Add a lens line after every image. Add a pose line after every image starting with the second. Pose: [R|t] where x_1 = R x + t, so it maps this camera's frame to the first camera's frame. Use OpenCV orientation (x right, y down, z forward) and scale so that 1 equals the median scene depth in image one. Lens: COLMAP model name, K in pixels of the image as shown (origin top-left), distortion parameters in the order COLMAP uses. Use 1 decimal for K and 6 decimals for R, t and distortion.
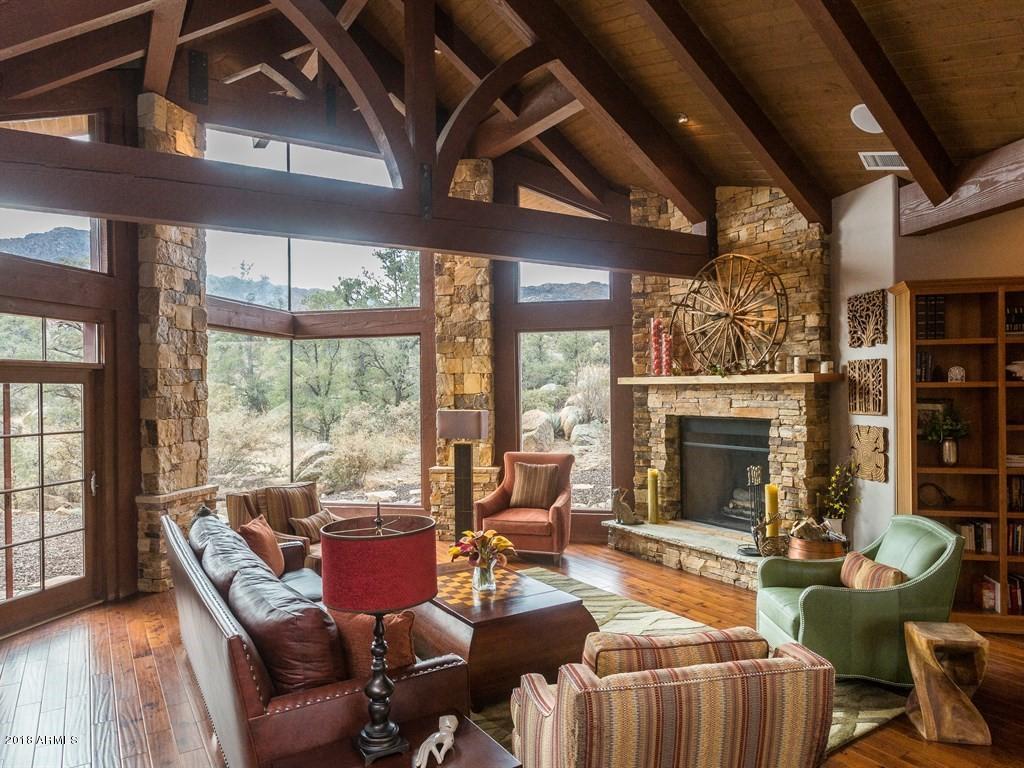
lens RADIAL K [[687.1, 0, 496.4], [0, 687.1, 388.4], [0, 0, 1]] dist [0.007194, 0.000288]
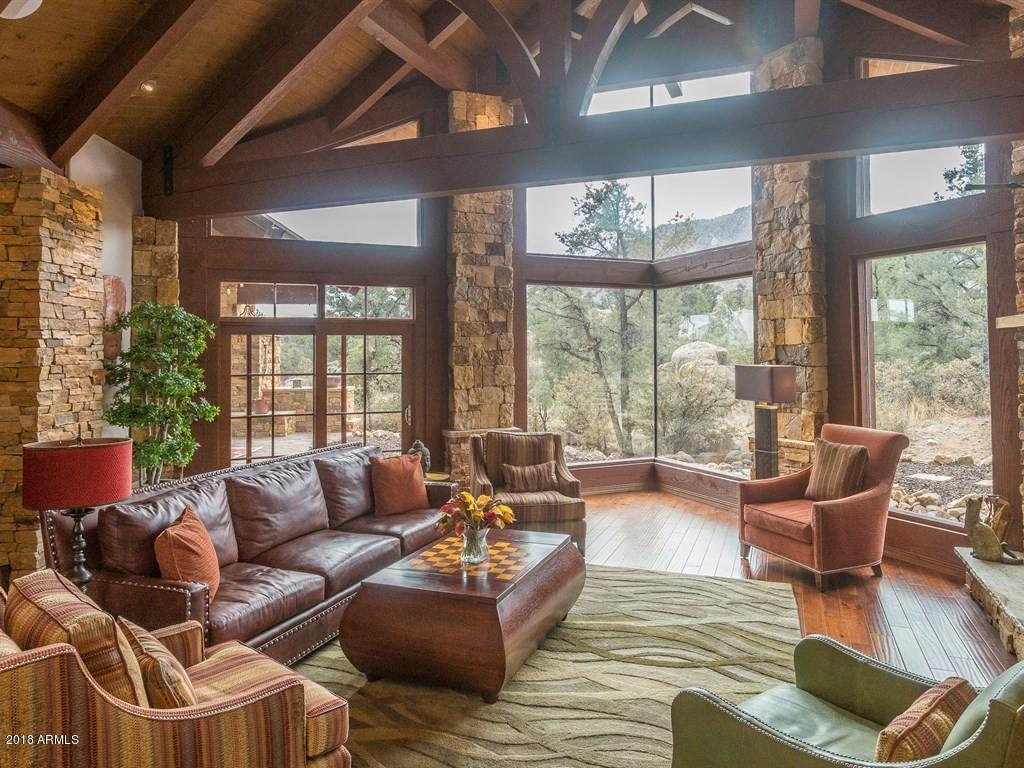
lens RADIAL K [[711.9, 0, 510.4], [0, 711.9, 323.5], [0, 0, 1]] dist [0.006709, 0.000681]
pose [[0.614920, -0.022903, -0.788257, 0.484723], [0.001969, 0.999620, -0.027509, 0.006635], [0.788587, 0.015364, 0.614731, 0.307504]]
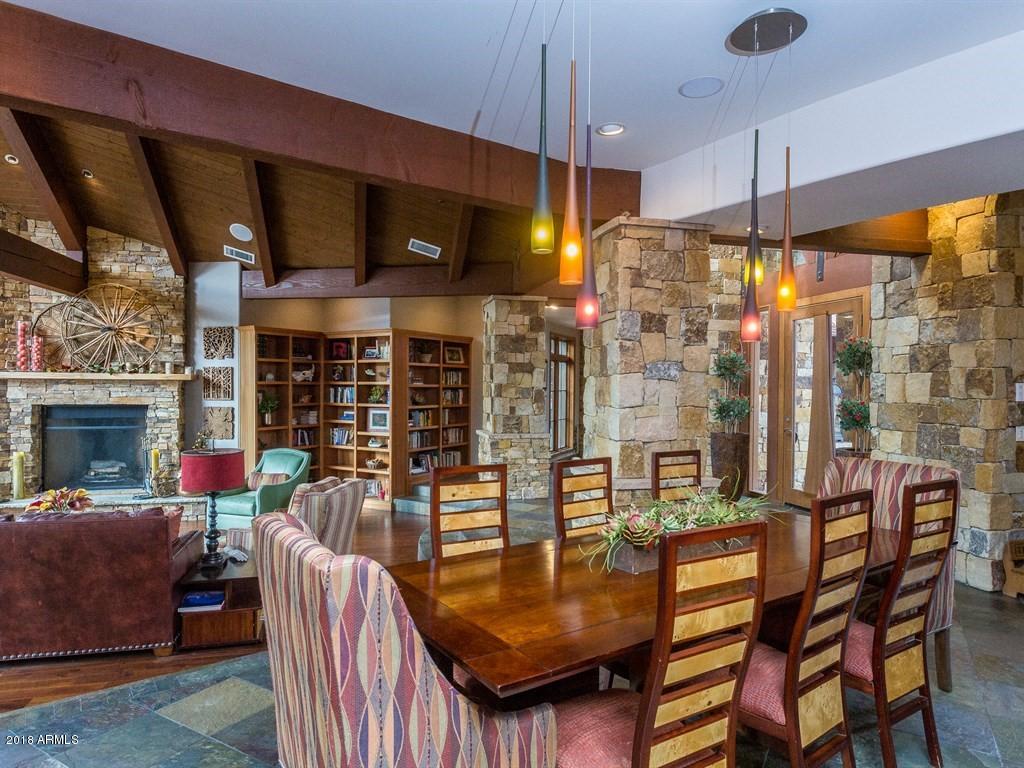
lens RADIAL K [[654.9, 0, 512.0], [0, 654.9, 384.0], [0, 0, 1]] dist [0.005660, 0.002052]
pose [[0.315337, 0.011107, 0.948915, -0.615602], [-0.010571, 0.999911, -0.008191, 0.004047], [-0.948921, -0.007448, 0.315426, -0.144538]]
